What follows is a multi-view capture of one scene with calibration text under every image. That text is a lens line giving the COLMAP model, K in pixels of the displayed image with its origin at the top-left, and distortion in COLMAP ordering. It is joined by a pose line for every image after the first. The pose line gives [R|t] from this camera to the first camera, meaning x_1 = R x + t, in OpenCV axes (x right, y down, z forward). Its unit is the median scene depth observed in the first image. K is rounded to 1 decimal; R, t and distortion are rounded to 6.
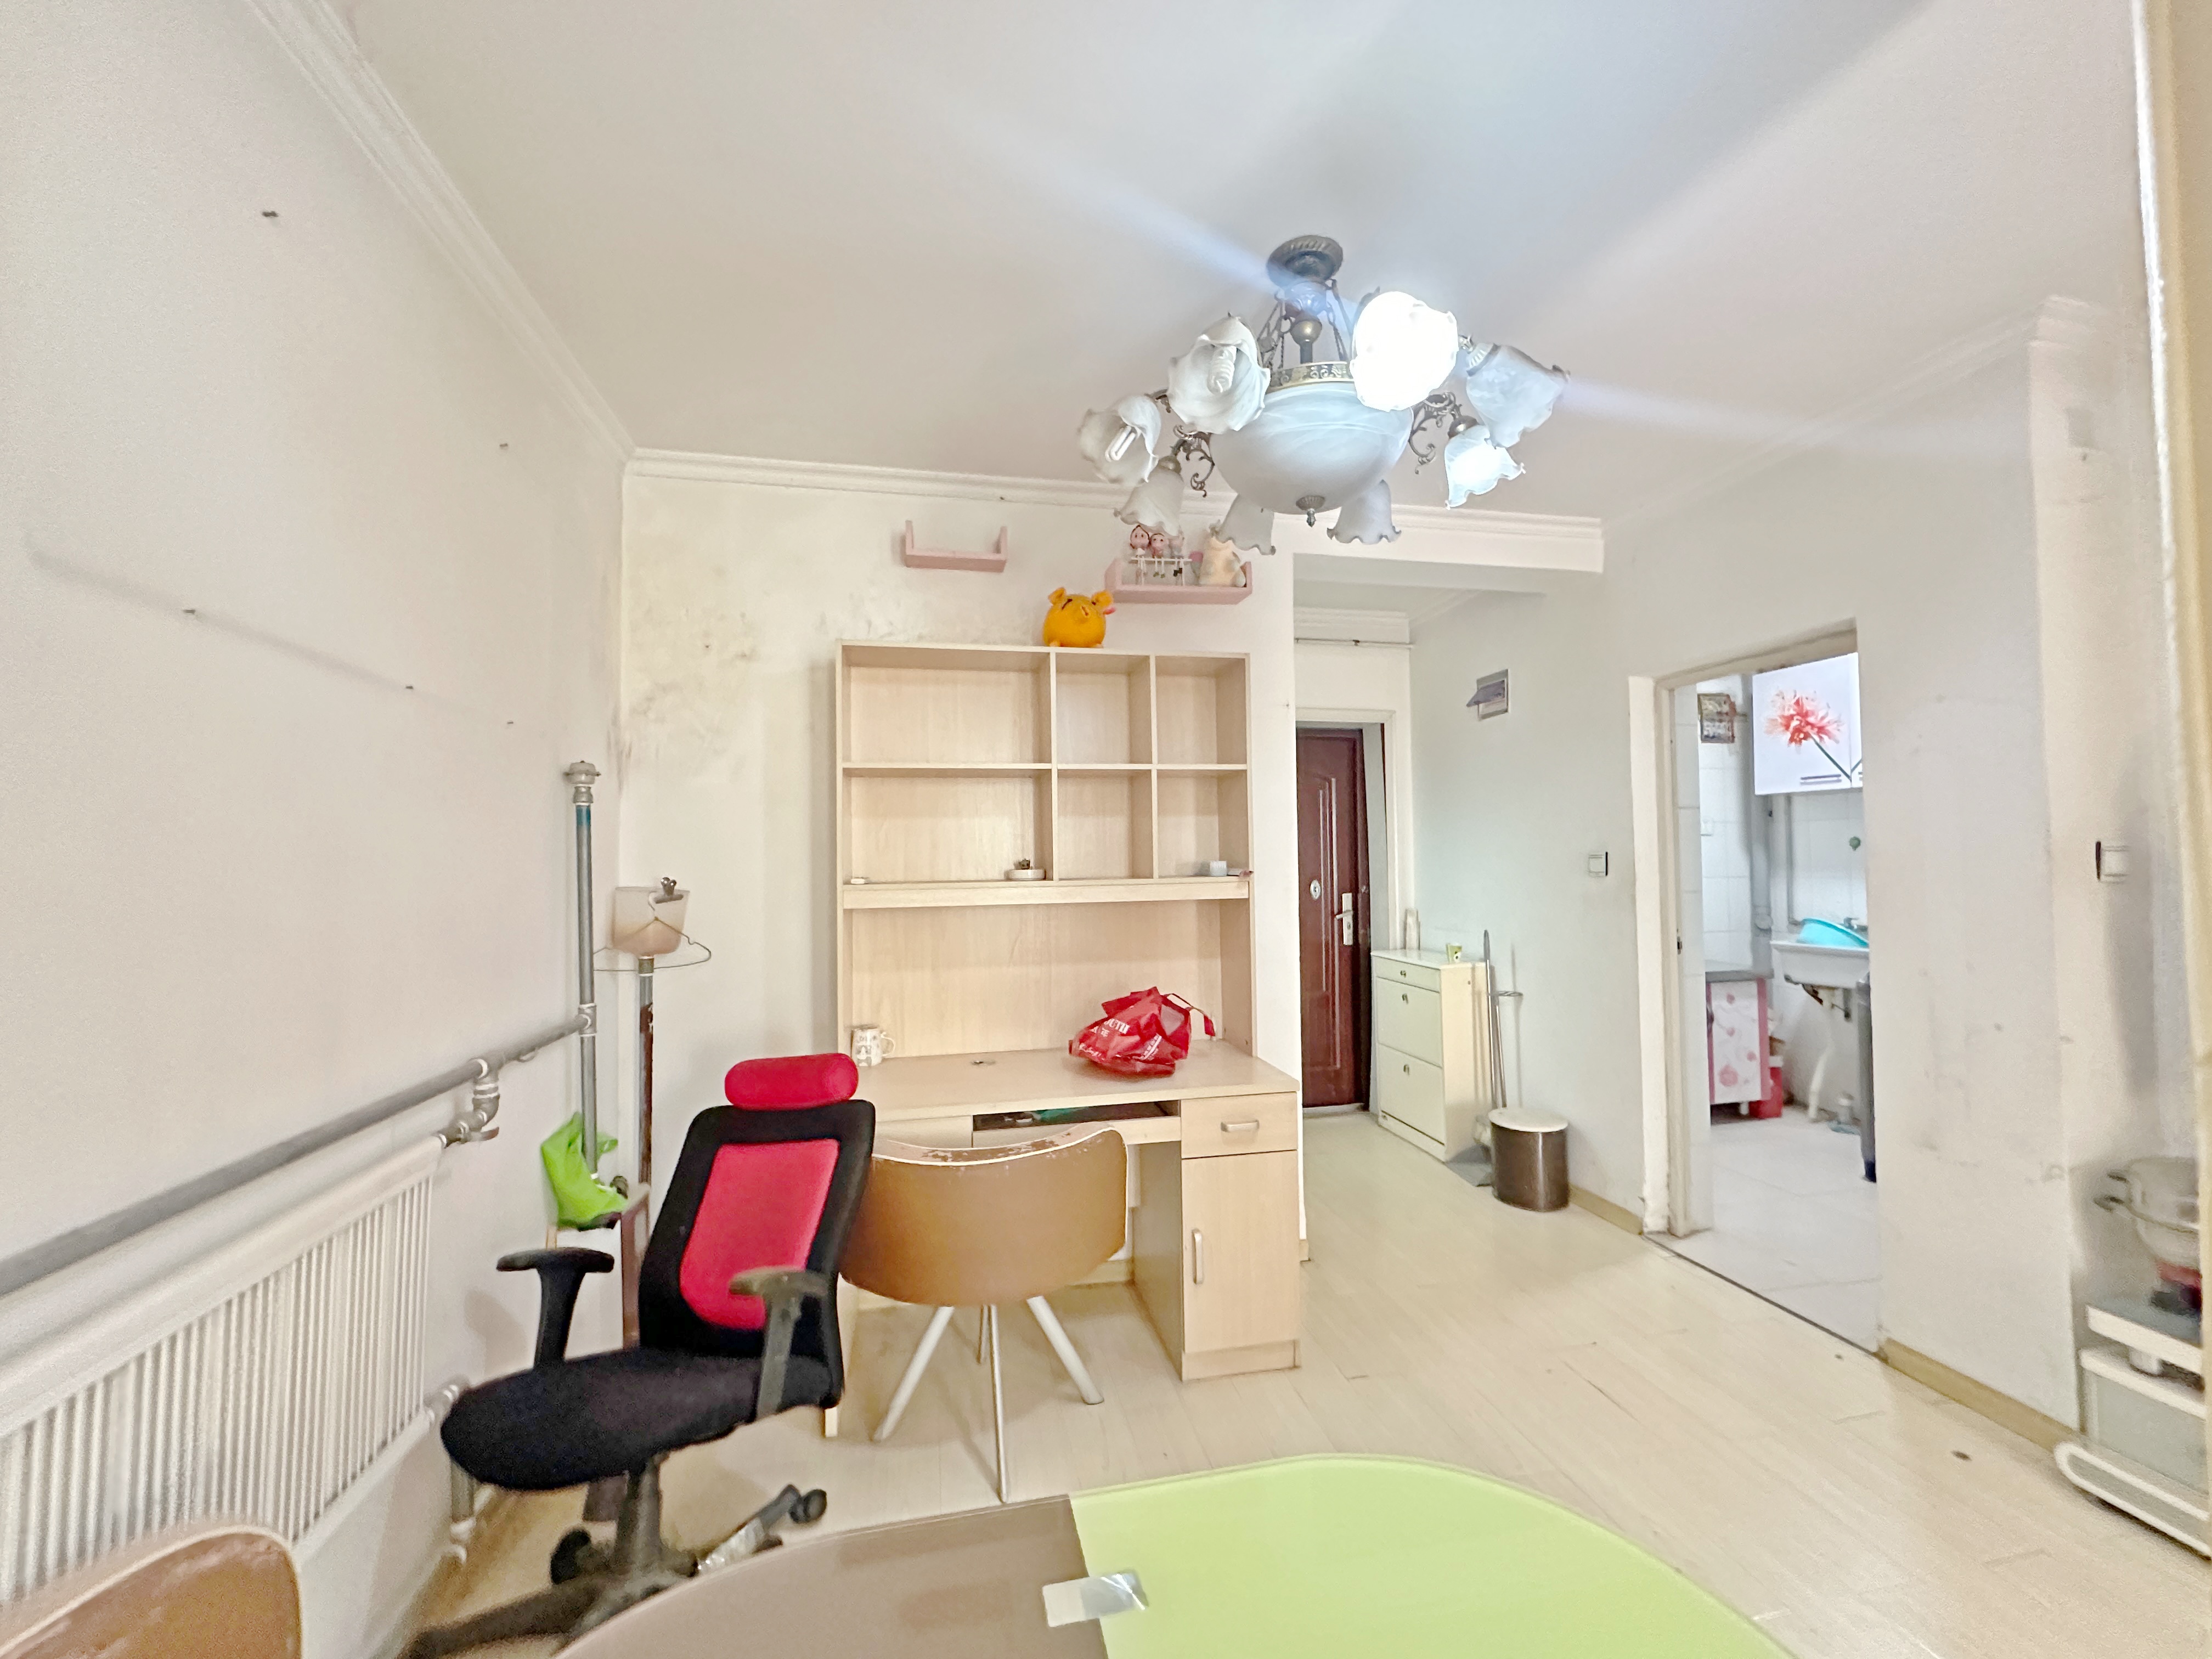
lens RADIAL K [[873.2, 0, 1106.0], [0, 873.2, 829.5], [0, 0, 1]] dist [-0.000163, -0.000067]
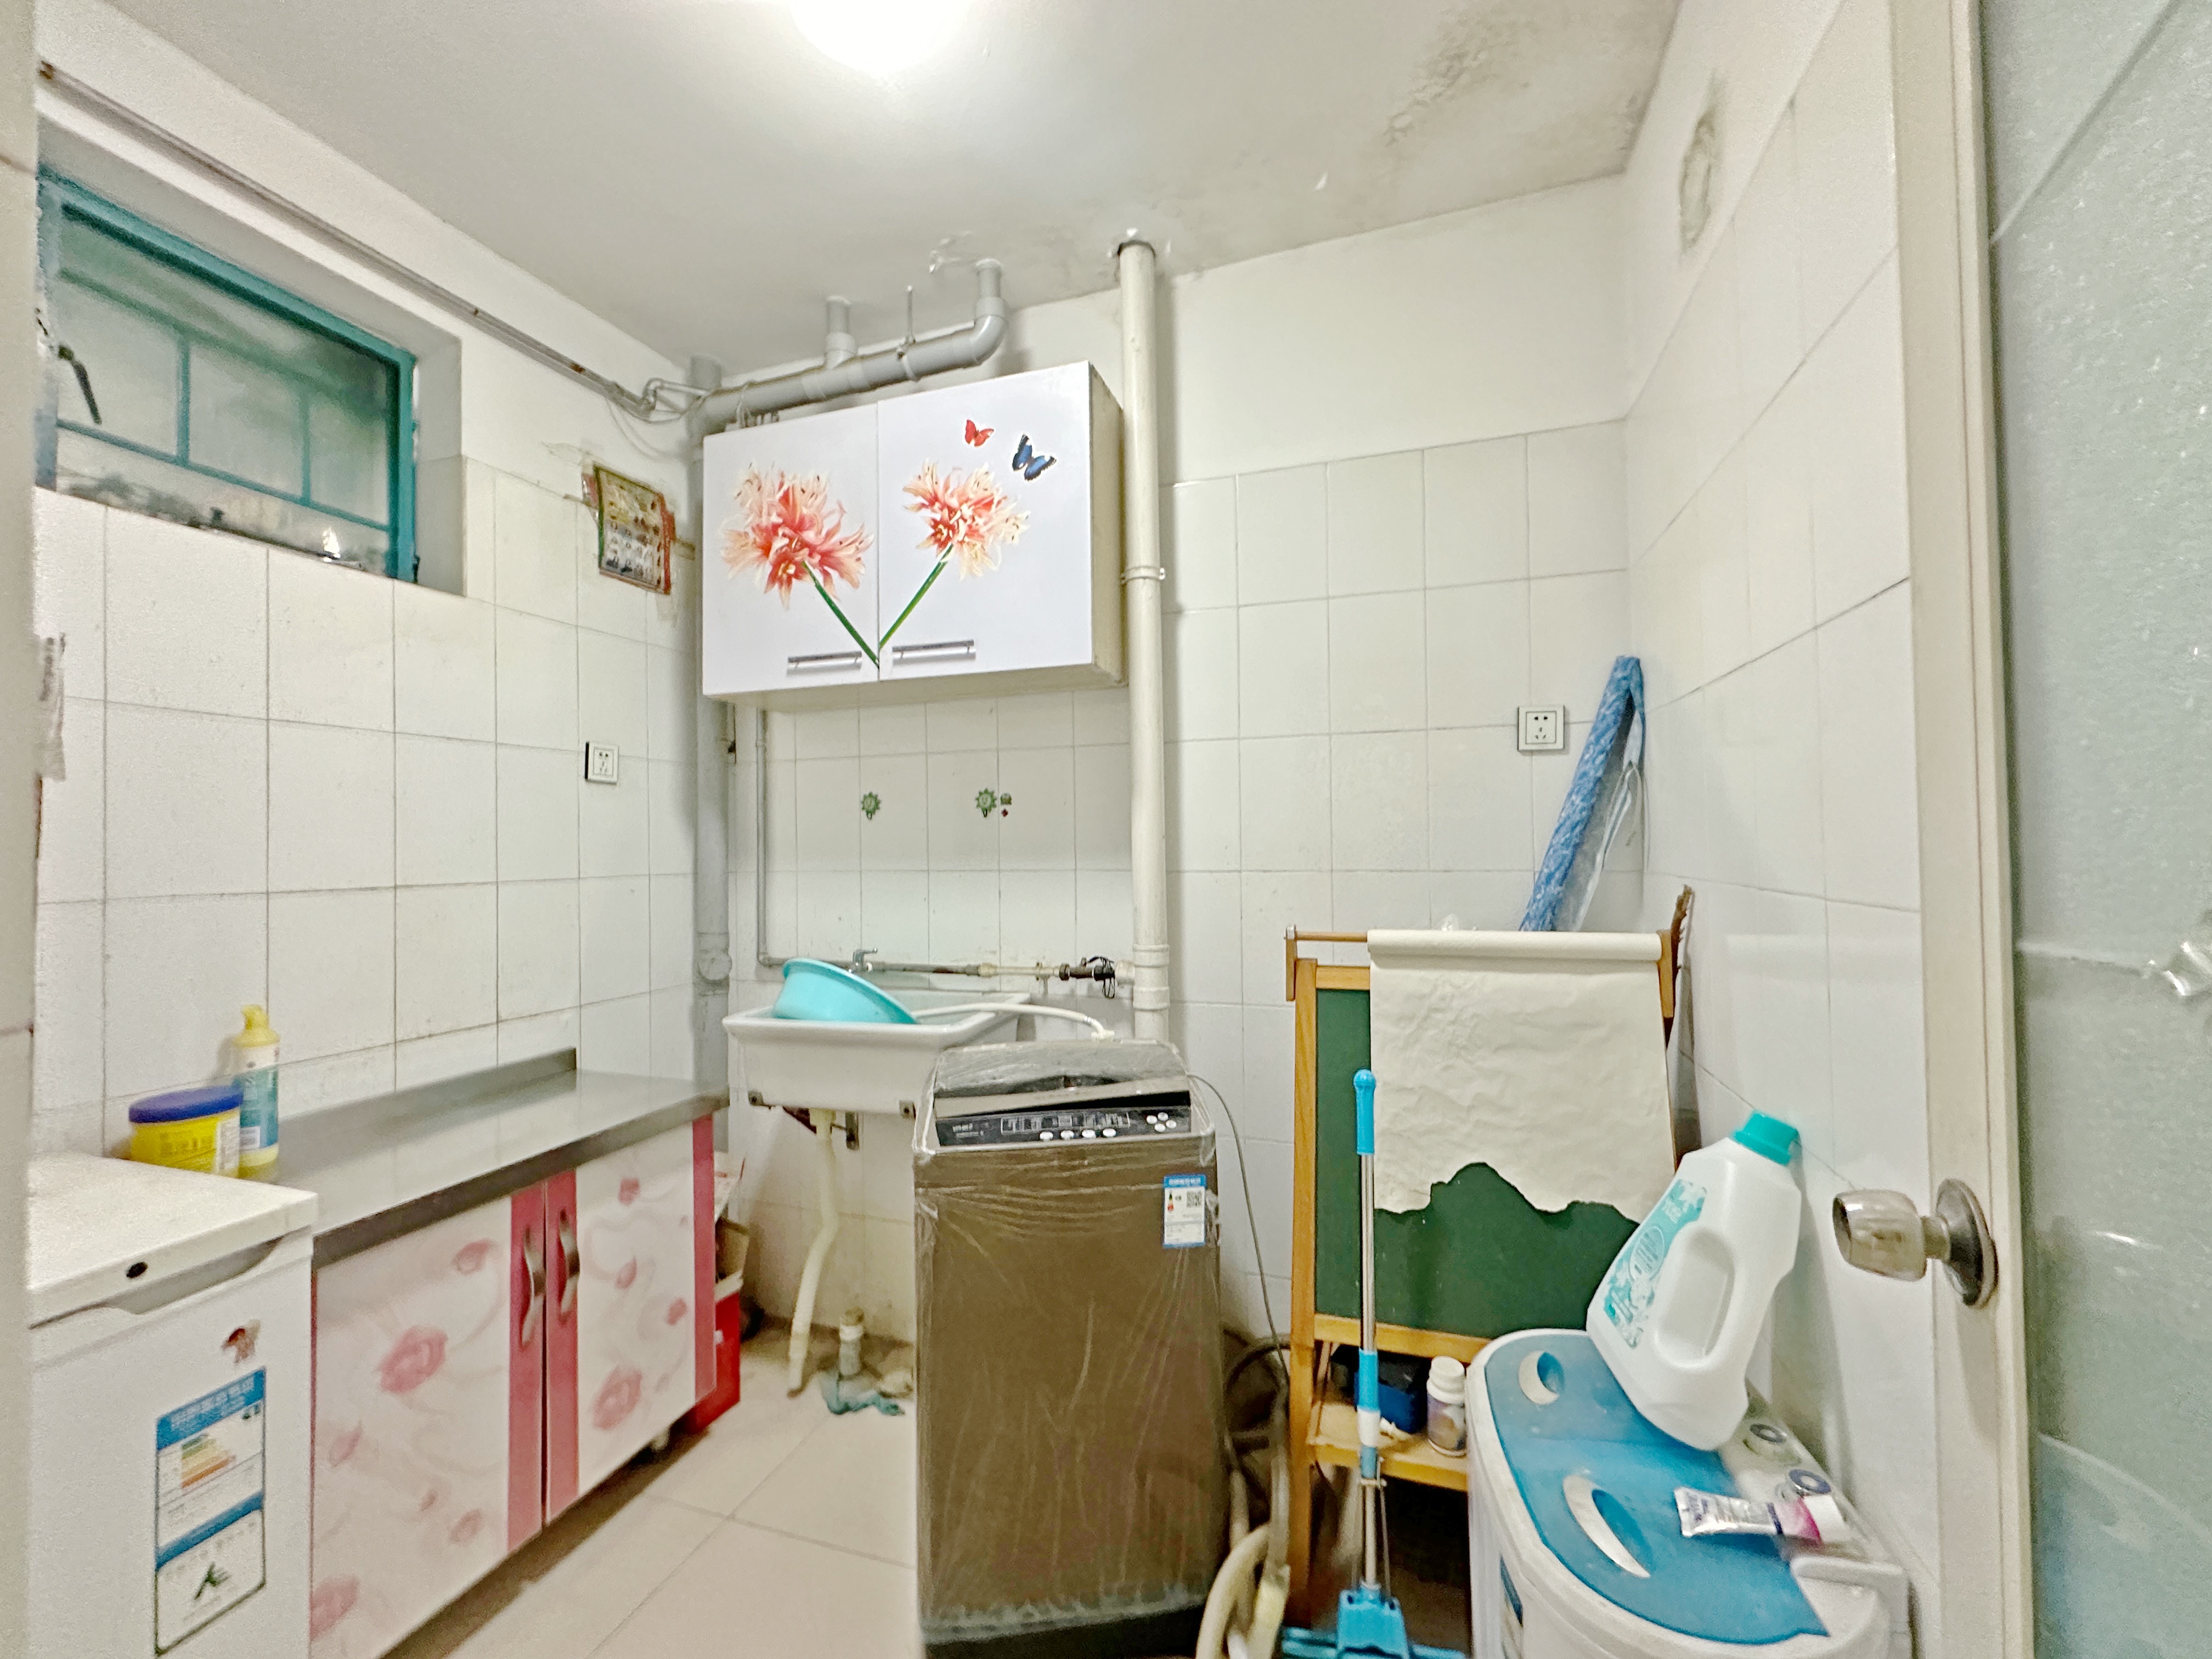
lens RADIAL K [[873.2, 0, 1106.0], [0, 873.2, 829.5], [0, 0, 1]] dist [-0.000163, -0.000067]
pose [[0.501625, 0.015812, 0.864941, 0.473571], [-0.017734, 0.999811, -0.007992, 0.031868], [-0.864903, -0.011330, 0.501811, 0.611061]]
